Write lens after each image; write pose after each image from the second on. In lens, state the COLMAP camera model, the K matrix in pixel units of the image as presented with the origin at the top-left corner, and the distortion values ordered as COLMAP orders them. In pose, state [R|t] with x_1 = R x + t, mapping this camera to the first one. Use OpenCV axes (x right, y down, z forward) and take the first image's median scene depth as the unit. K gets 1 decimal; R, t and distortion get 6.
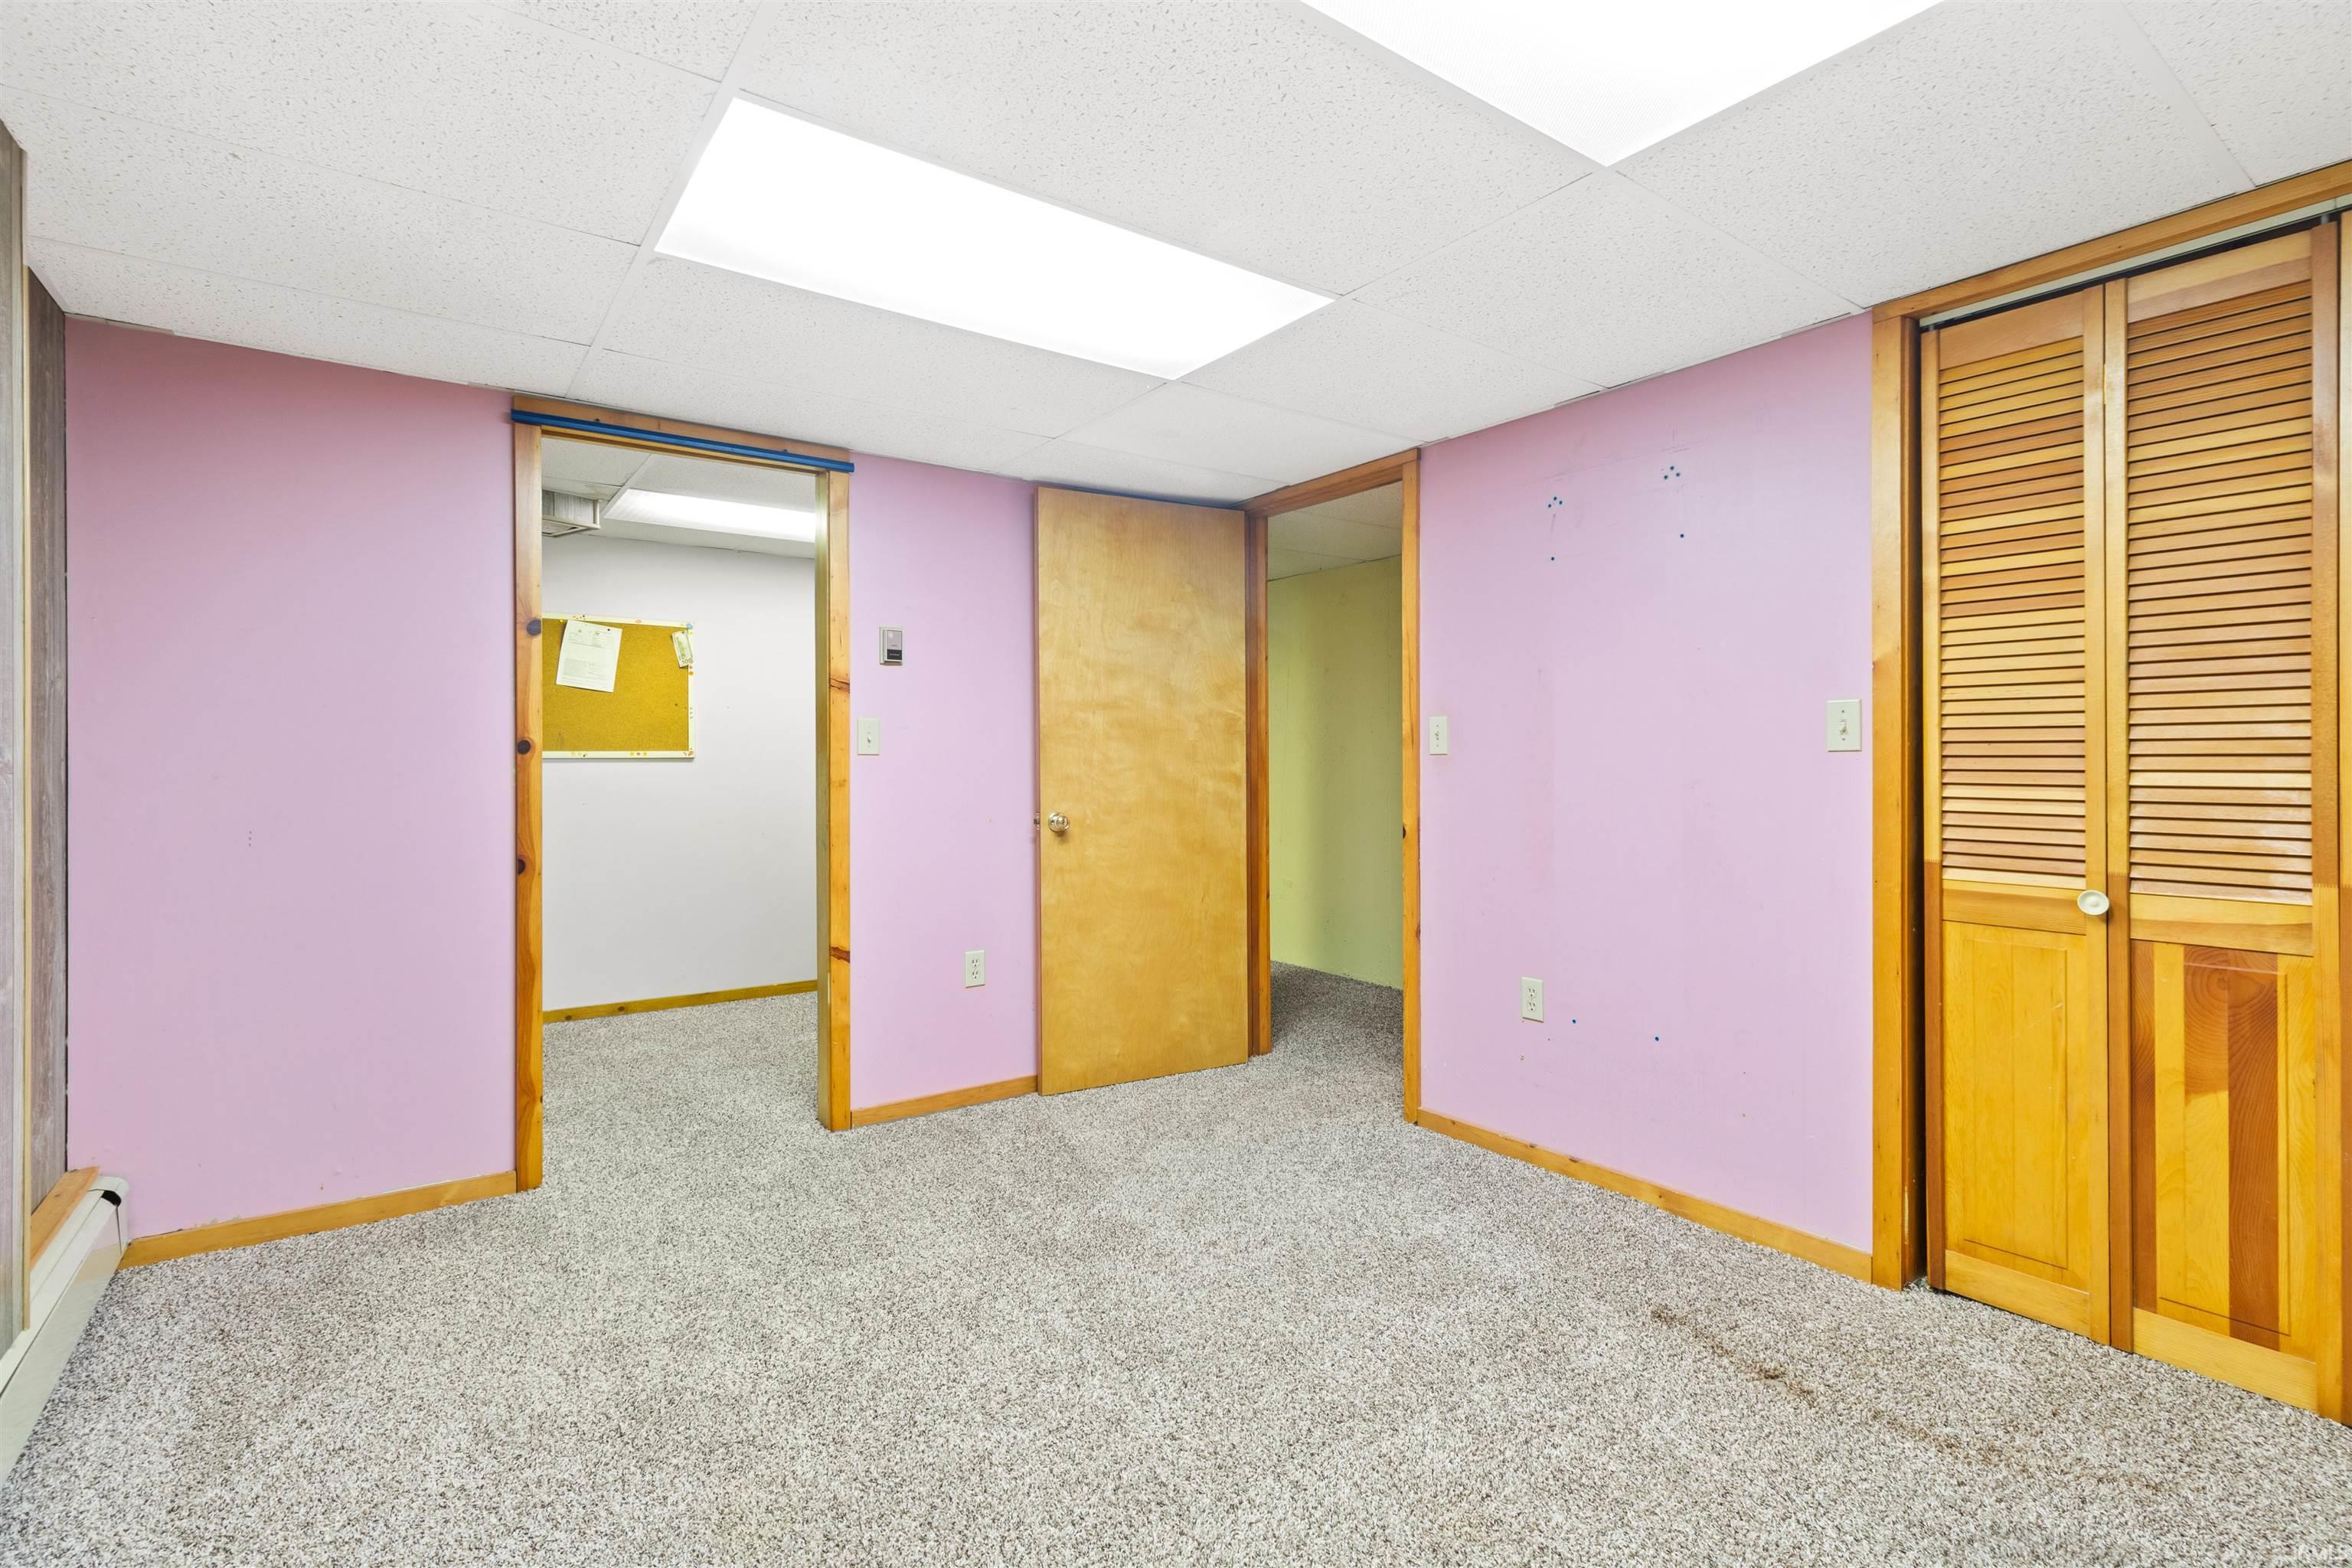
lens RADIAL K [[1089.3, 0, 1187.6], [0, 1089.3, 755.7], [0, 0, 1]] dist [0.003150, 0.000814]
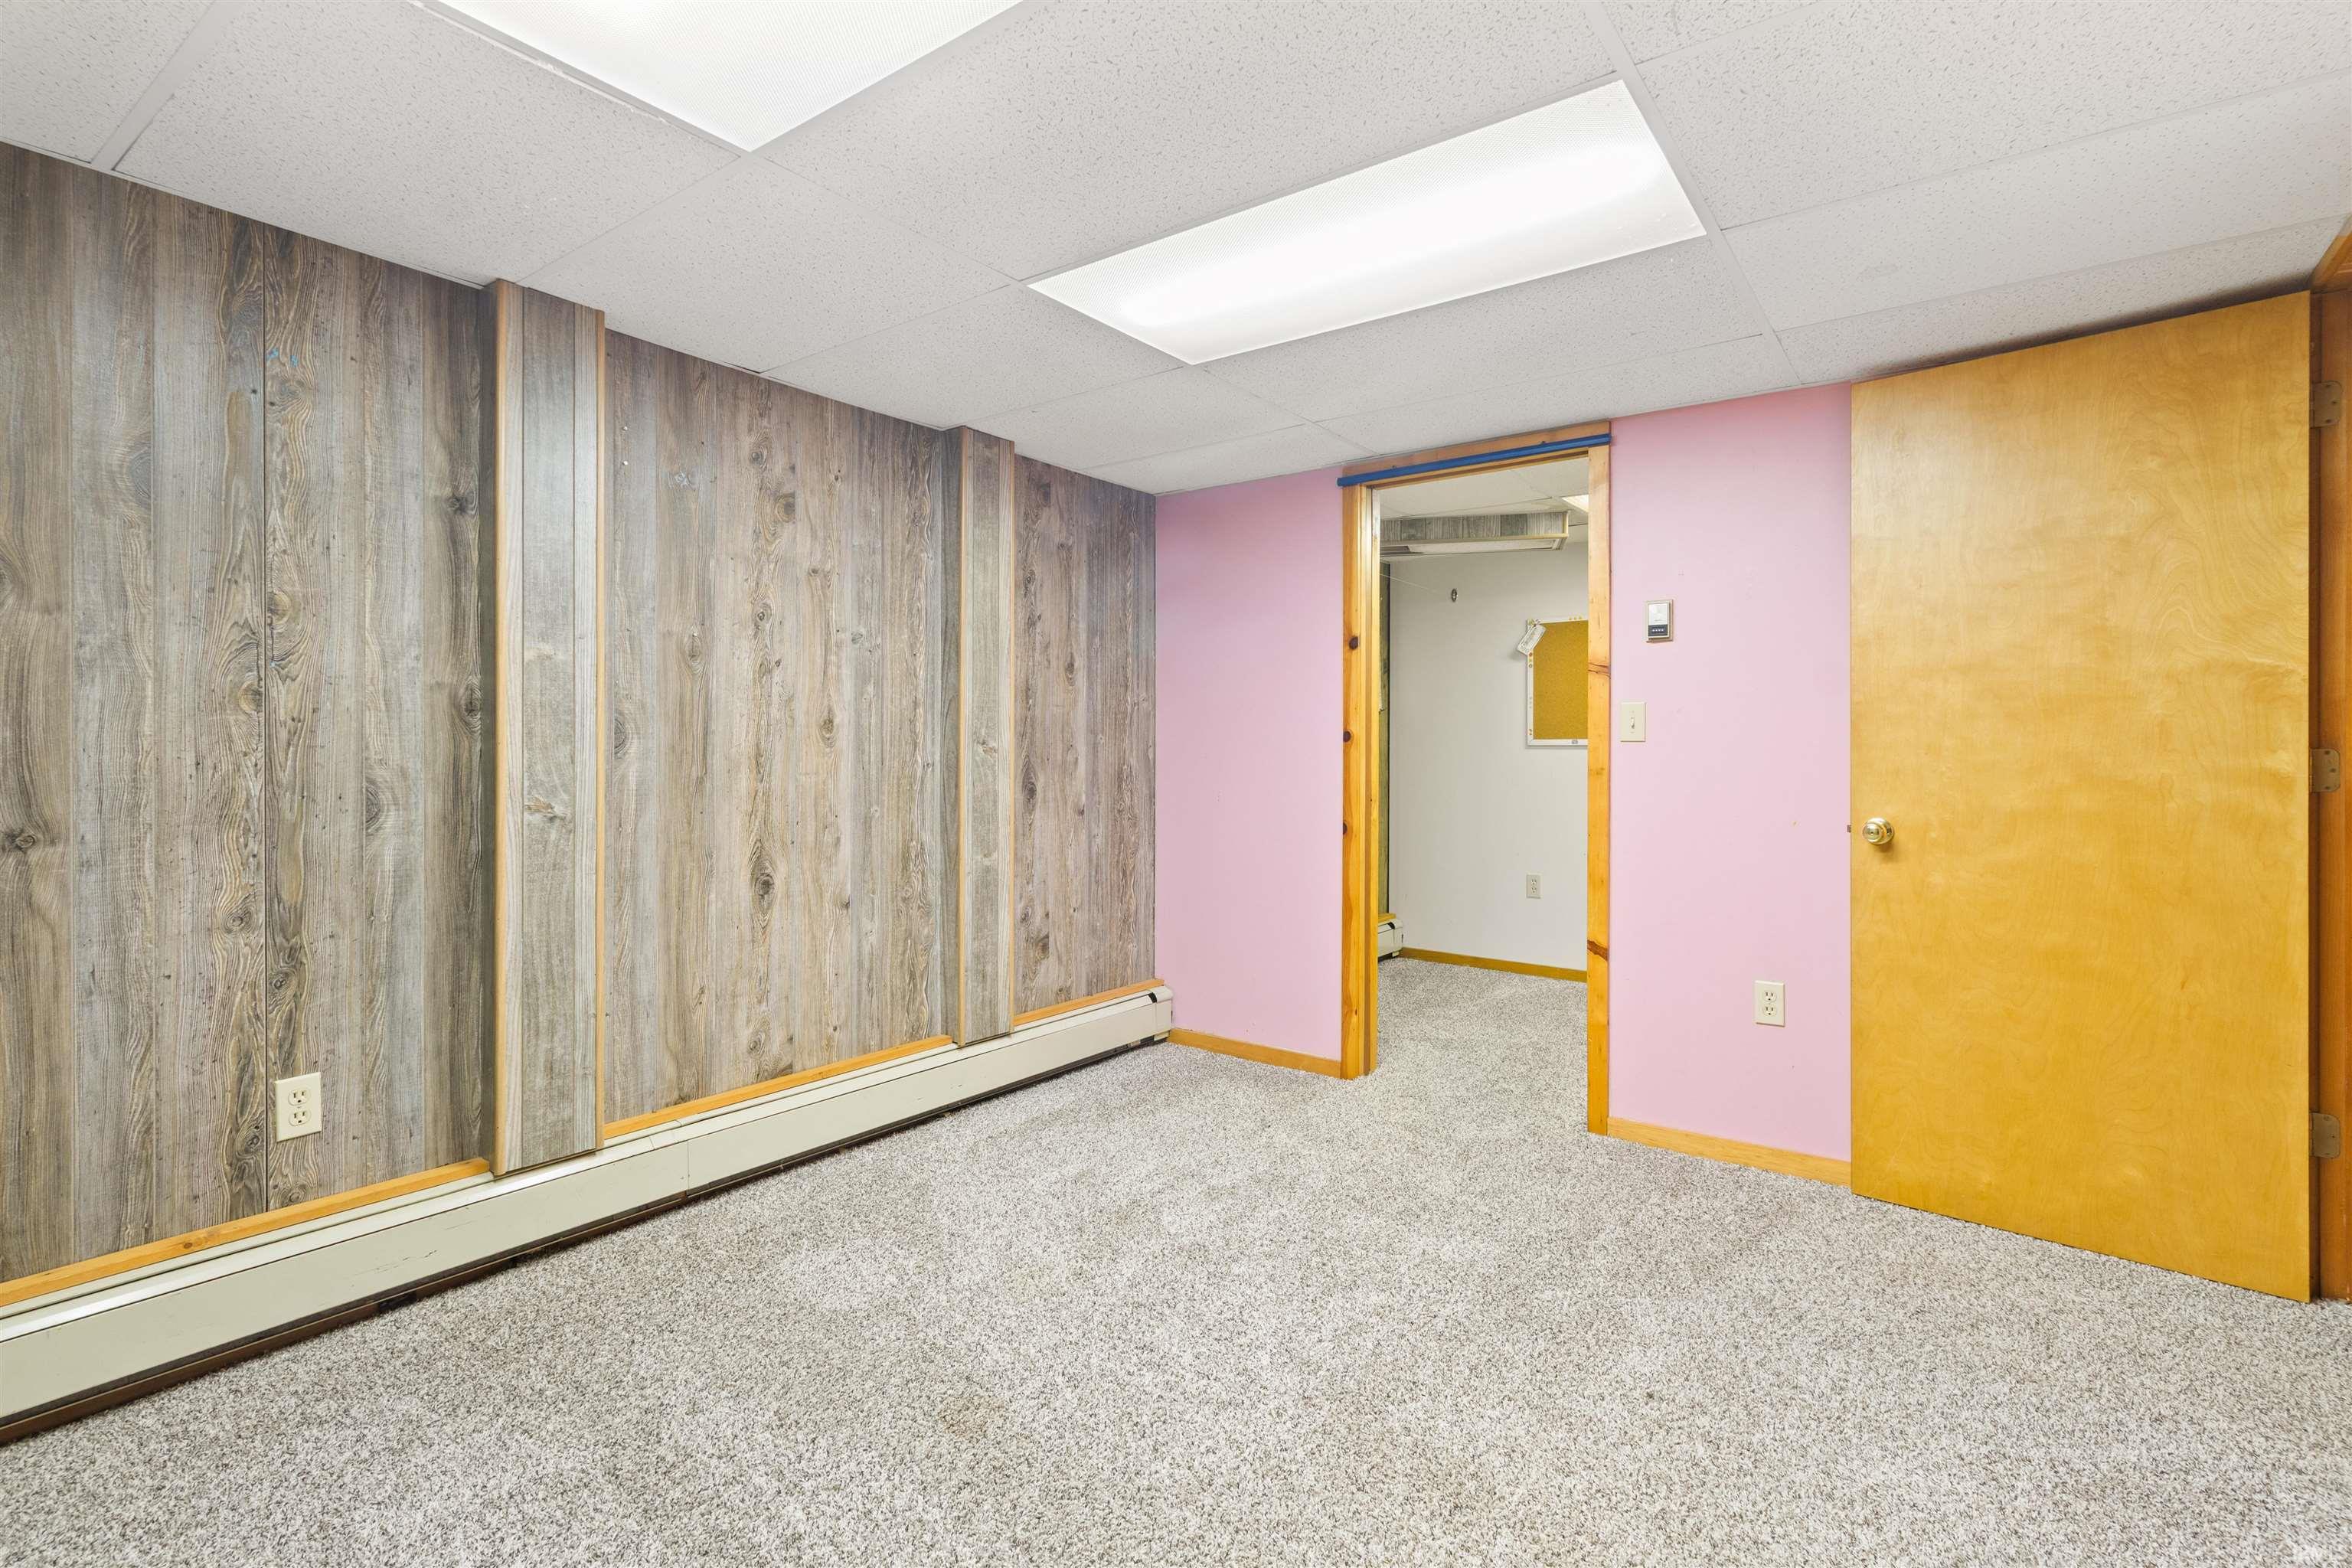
lens RADIAL K [[1099.4, 0, 1176.3], [0, 1099.4, 748.2], [0, 0, 1]] dist [0.002335, 0.000411]
pose [[0.298304, 0.001962, -0.954469, 0.440211], [0.005688, 0.999976, 0.003833, -0.001115], [0.954454, -0.006572, 0.298286, 0.318848]]
